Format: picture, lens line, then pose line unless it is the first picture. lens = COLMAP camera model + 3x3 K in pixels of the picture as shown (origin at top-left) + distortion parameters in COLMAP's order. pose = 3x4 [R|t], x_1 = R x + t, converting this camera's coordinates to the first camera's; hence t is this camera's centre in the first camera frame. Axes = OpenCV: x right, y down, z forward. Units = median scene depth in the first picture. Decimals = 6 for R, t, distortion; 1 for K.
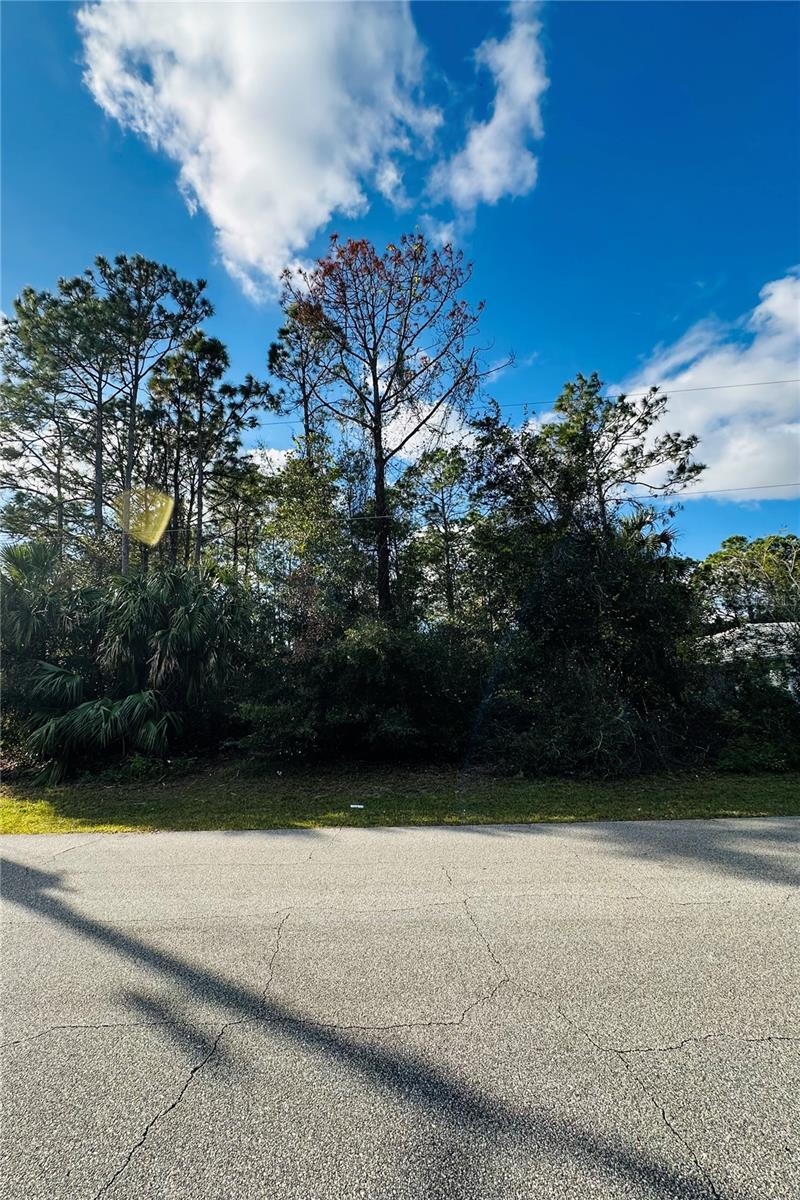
lens RADIAL K [[474.7, 0, 349.7], [0, 474.7, 604.6], [0, 0, 1]] dist [-0.000204, 0.000048]
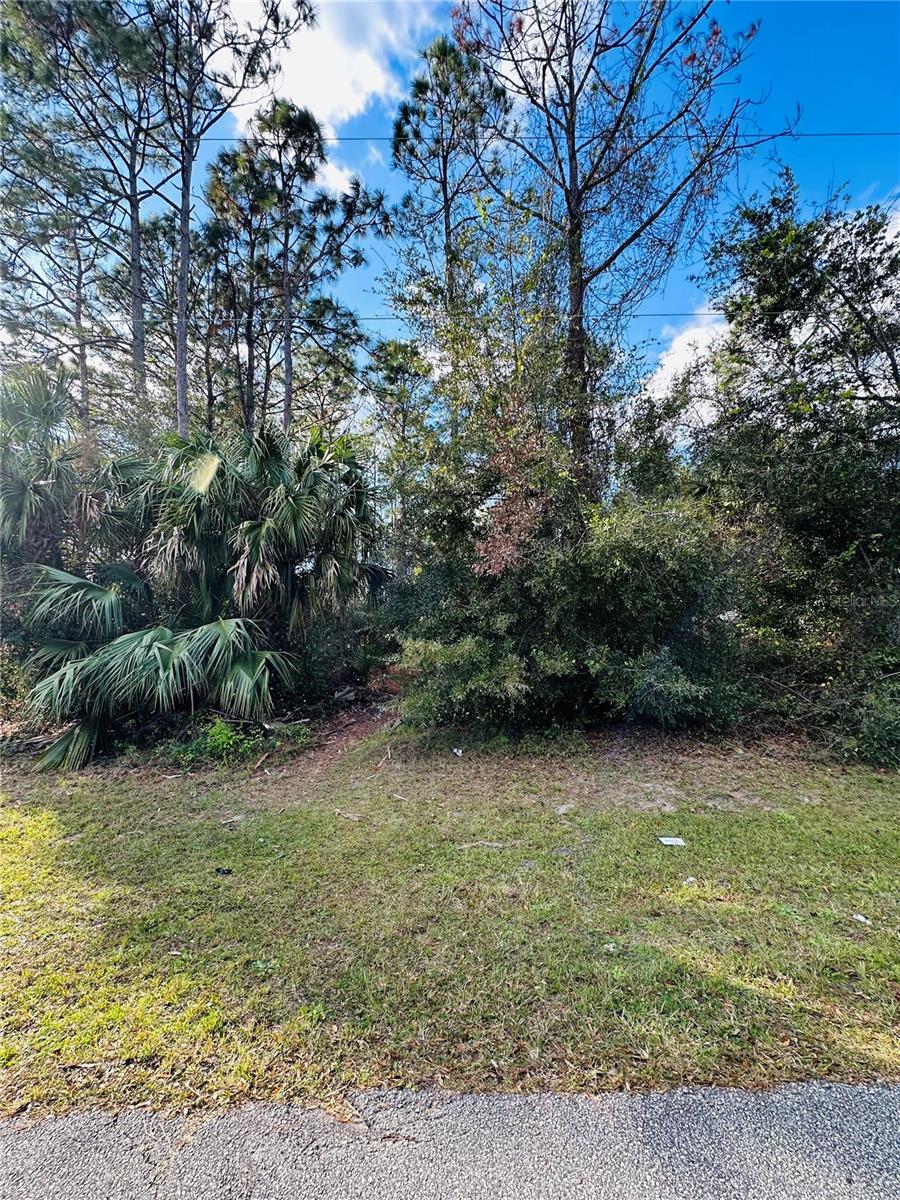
lens RADIAL K [[479.6, 0, 449.6], [0, 479.6, 601.2], [0, 0, 1]] dist [-0.002497, 0.000233]
pose [[0.997278, 0.024300, 0.069612, -0.174868], [-0.032609, 0.992137, 0.120836, 0.072976], [-0.066129, -0.122777, 0.990229, 0.347054]]
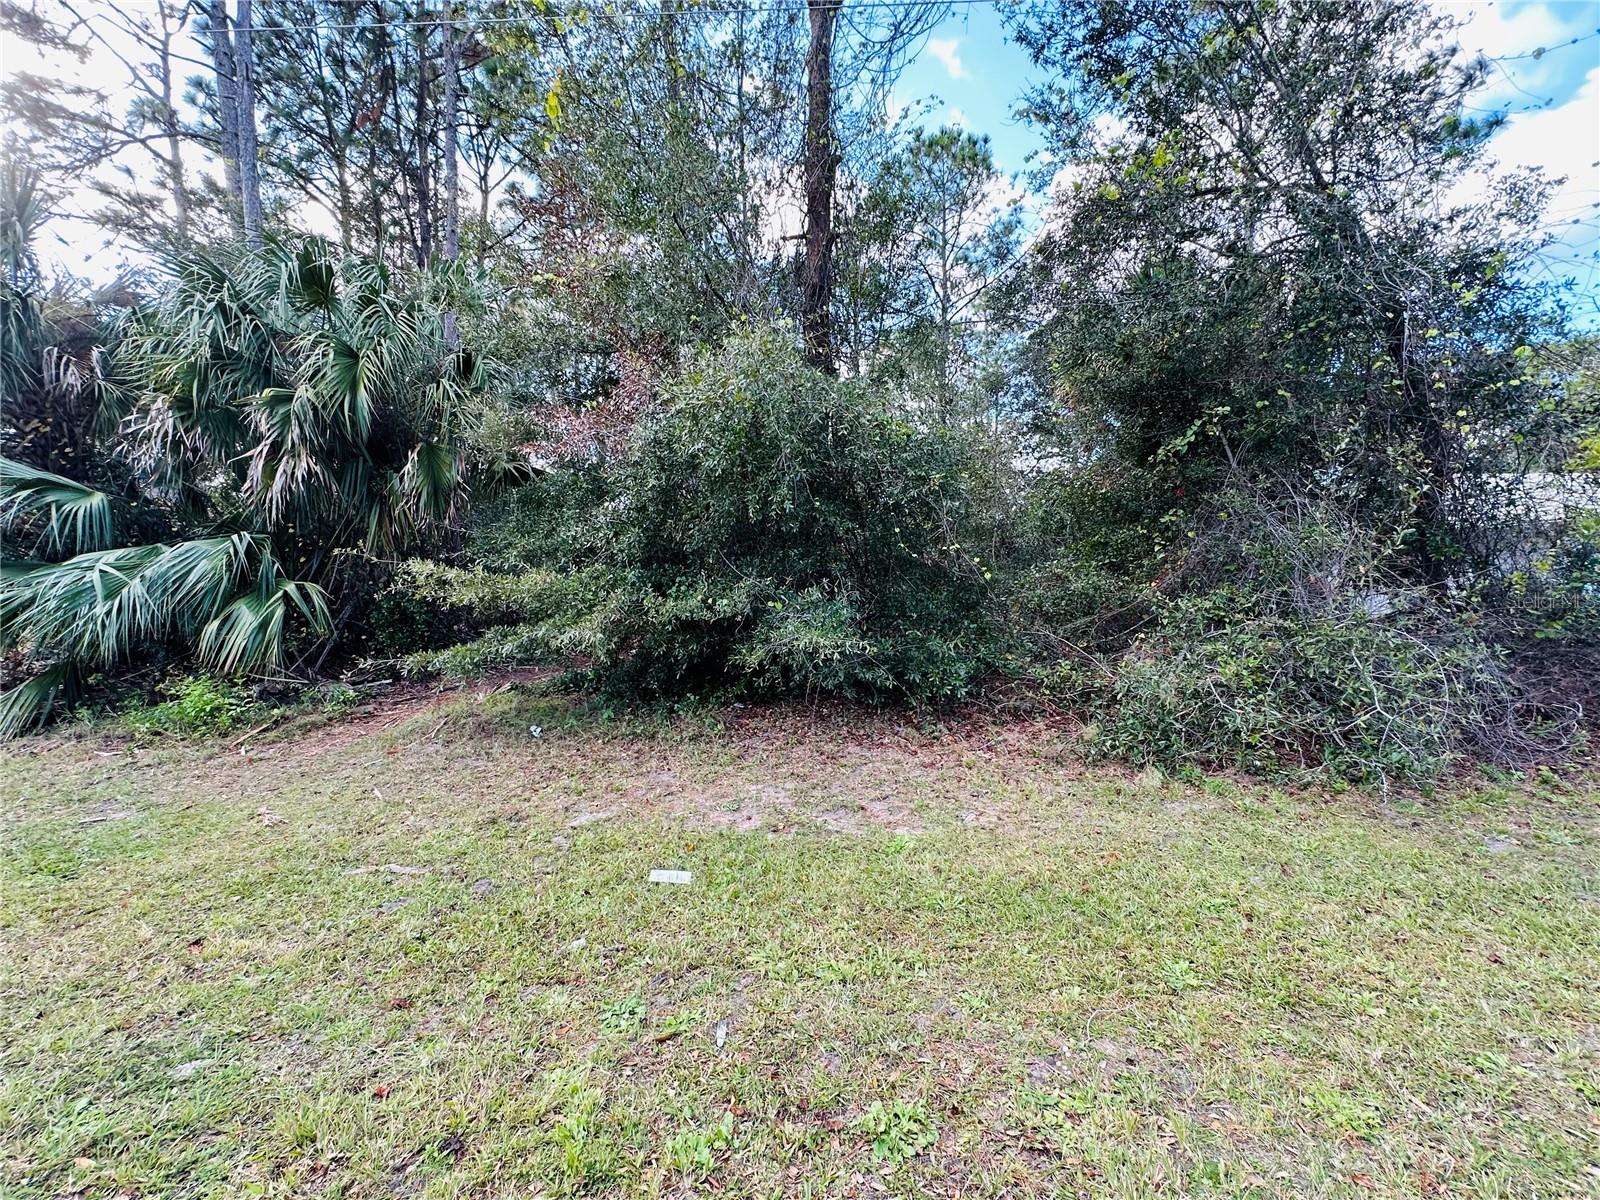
lens RADIAL K [[639.5, 0, 802.3], [0, 639.5, 600.7], [0, 0, 1]] dist [-0.002497, 0.000233]
pose [[0.999222, 0.033196, 0.021288, 0.059167], [-0.037093, 0.974431, 0.221602, 0.093020], [-0.013387, -0.222220, 0.974905, 0.401146]]
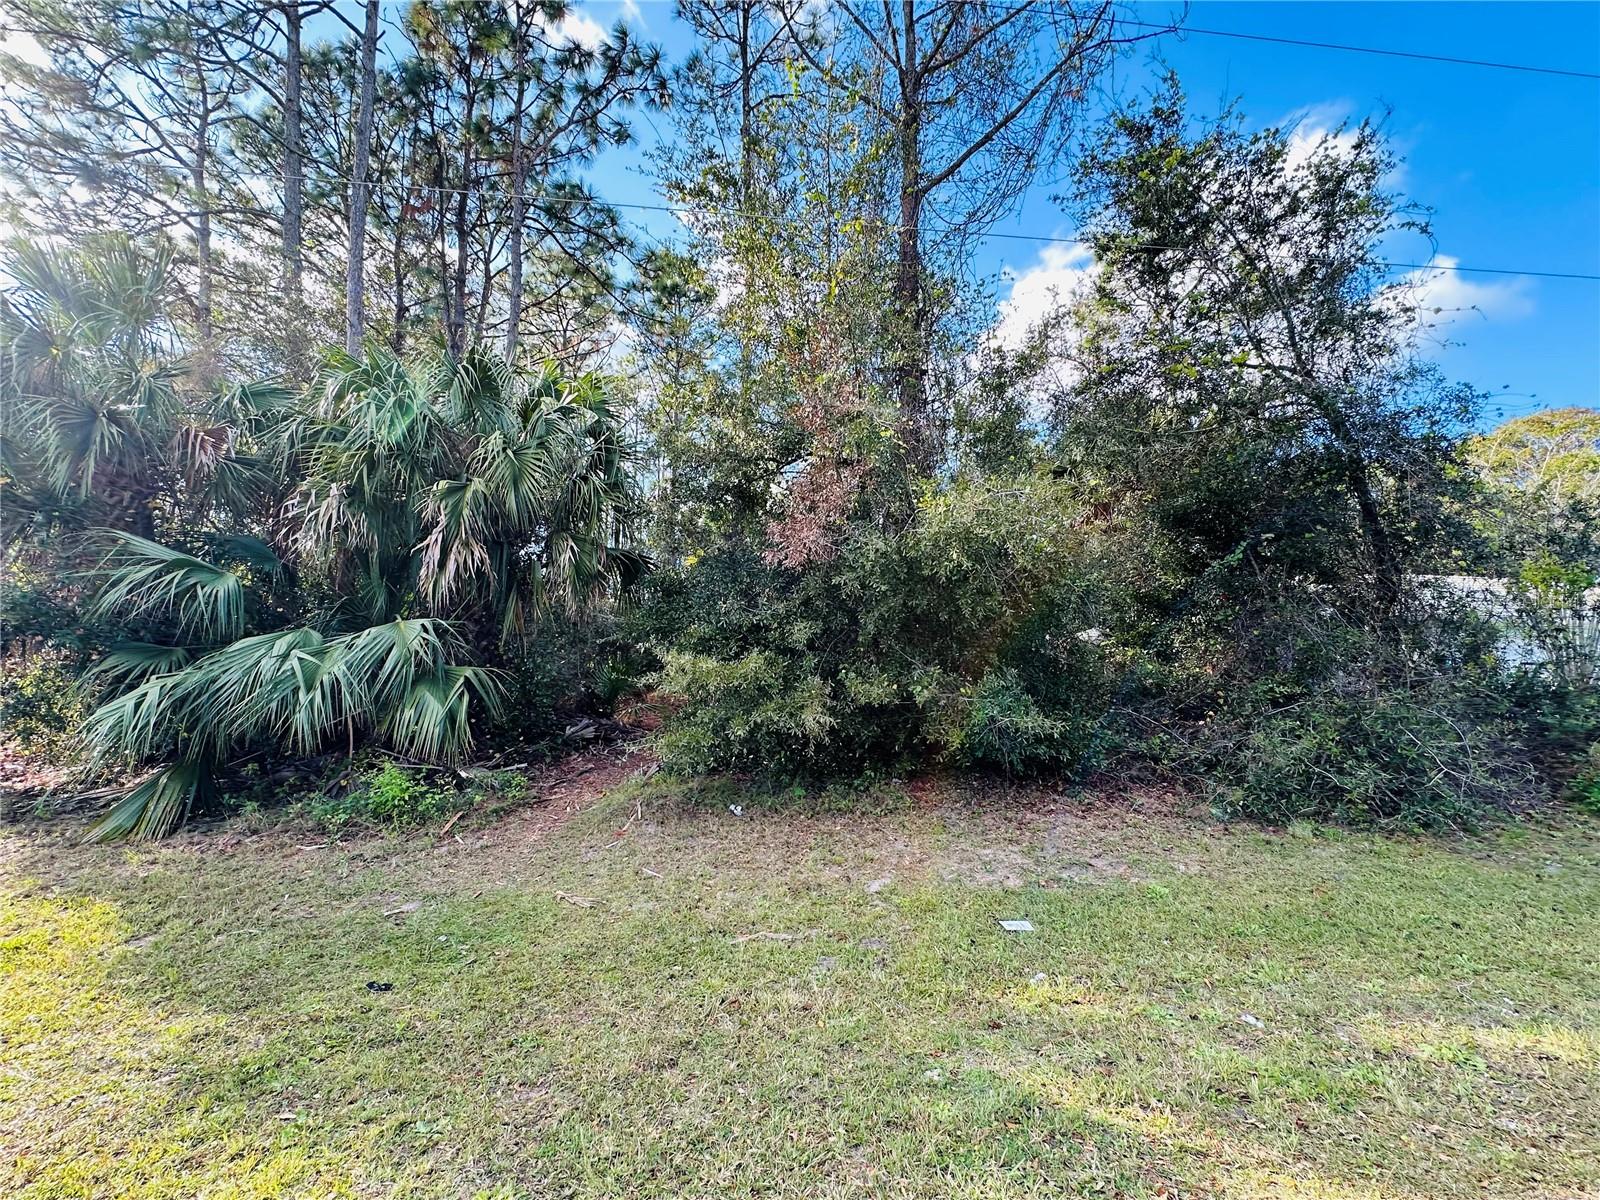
lens RADIAL K [[639.5, 0, 802.3], [0, 639.5, 600.7], [0, 0, 1]] dist [-0.002497, 0.000233]
pose [[0.983197, 0.054056, 0.174360, -0.171118], [-0.072645, 0.992122, 0.102057, 0.079230], [-0.167470, -0.113009, 0.979379, 0.356730]]
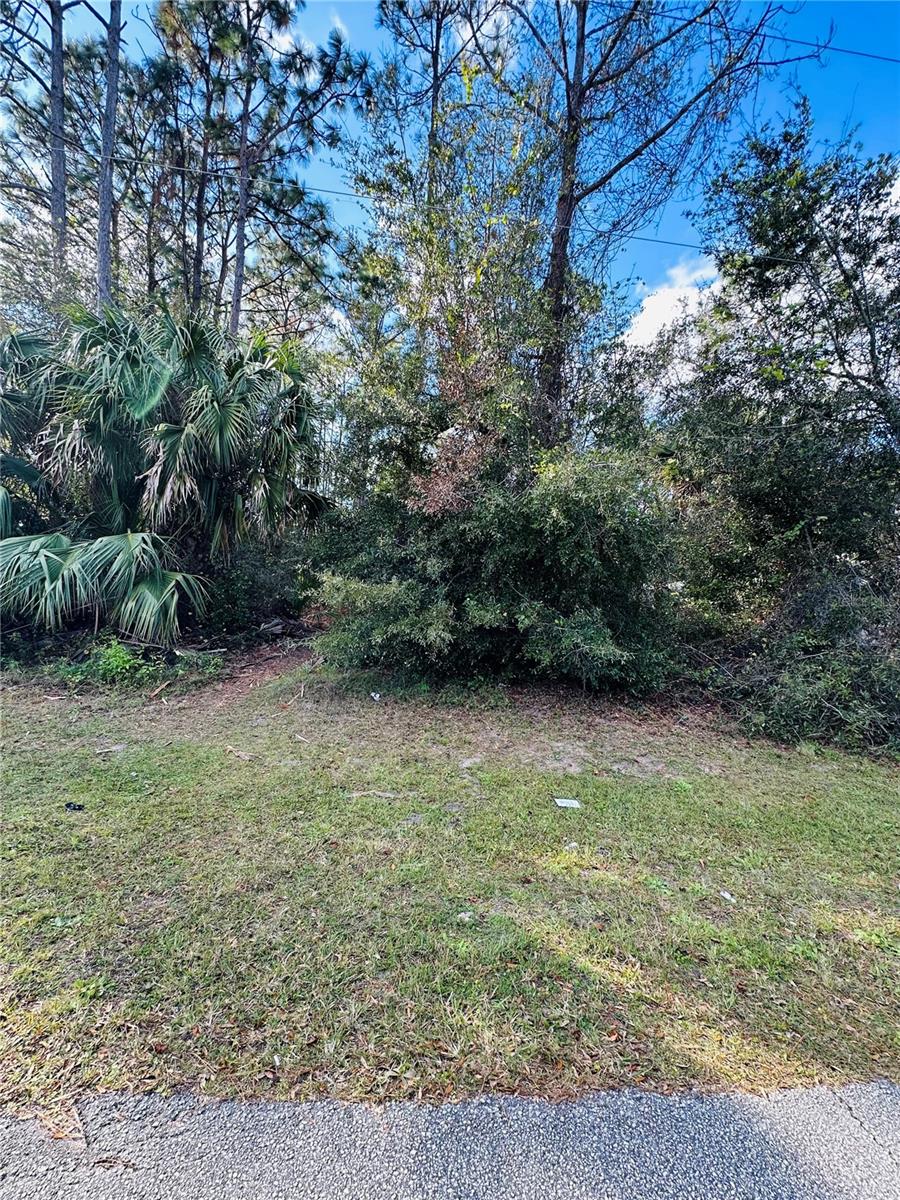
lens RADIAL K [[479.6, 0, 449.6], [0, 479.6, 601.2], [0, 0, 1]] dist [-0.002497, 0.000233]
pose [[0.981738, 0.110912, 0.154559, -0.137563], [-0.144321, 0.963549, 0.225267, 0.078603], [-0.123941, -0.243459, 0.961960, 0.374922]]
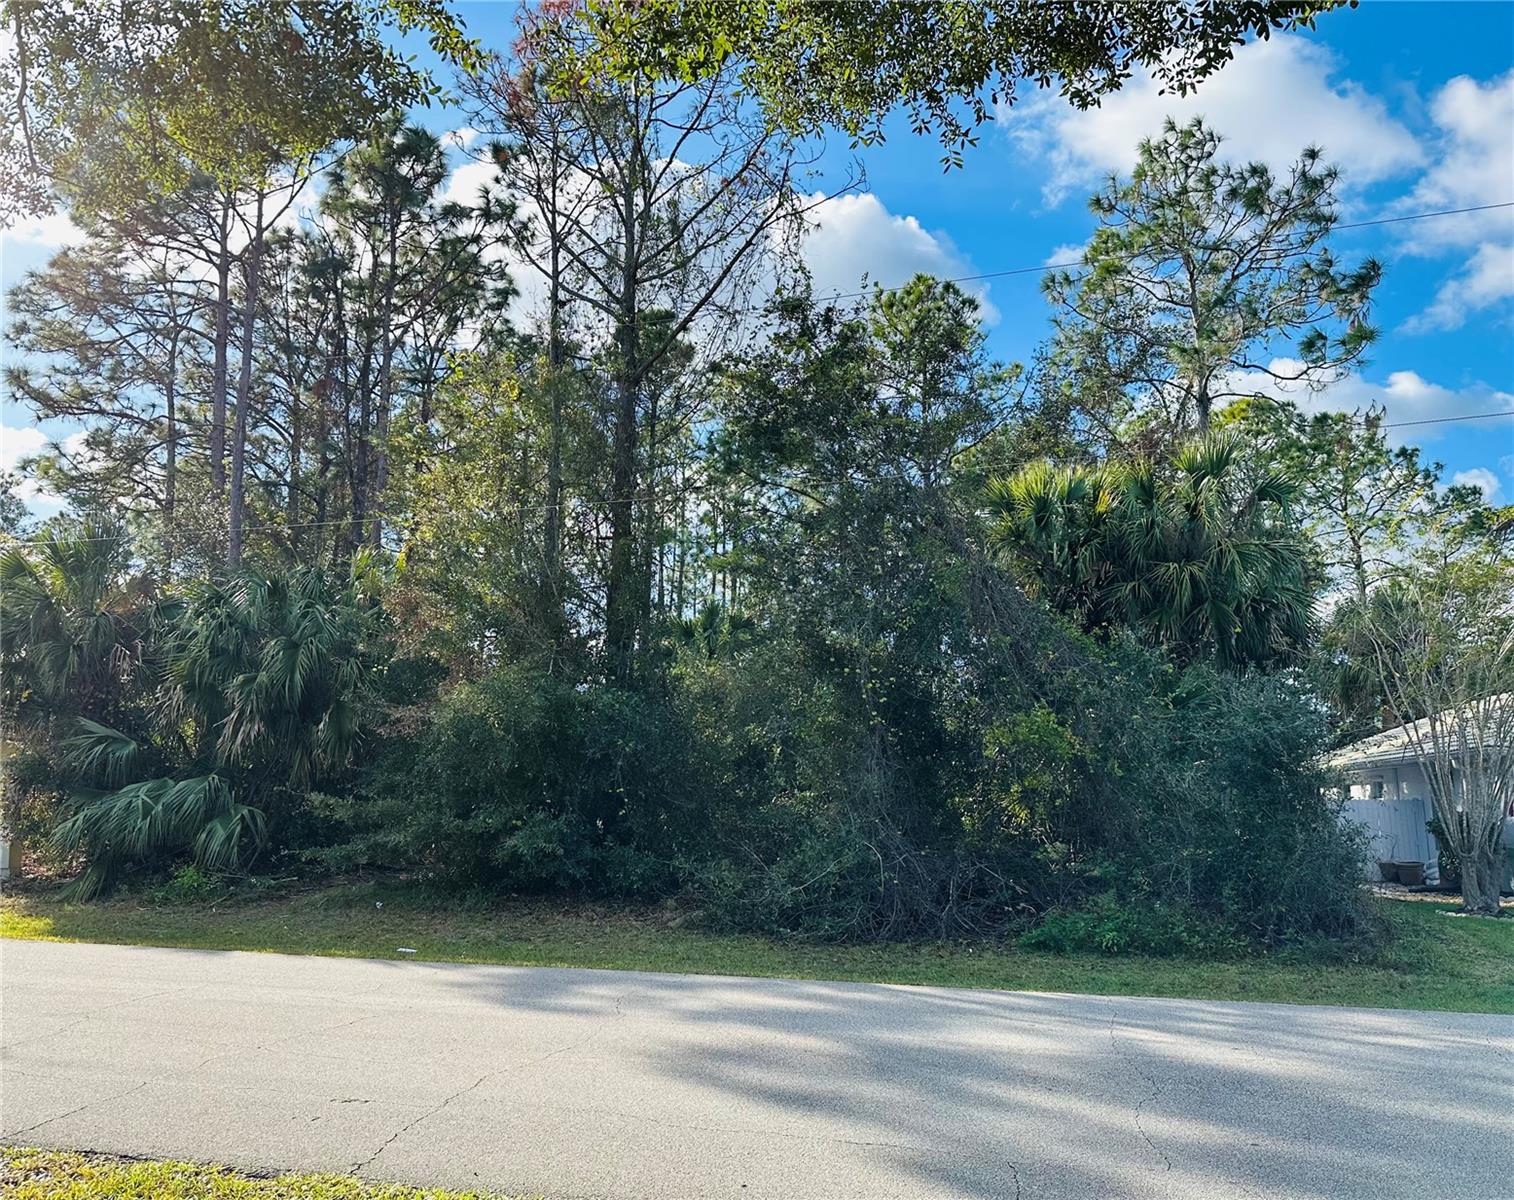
lens RADIAL K [[1130.0, 0, 726.7], [0, 1130.0, 596.8], [0, 0, 1]] dist [0.039201, -0.065862]
pose [[0.978726, 0.007474, -0.205034, 0.528999], [-0.002093, 0.999648, 0.026451, -0.089267], [0.205160, -0.025459, 0.978397, -0.339002]]
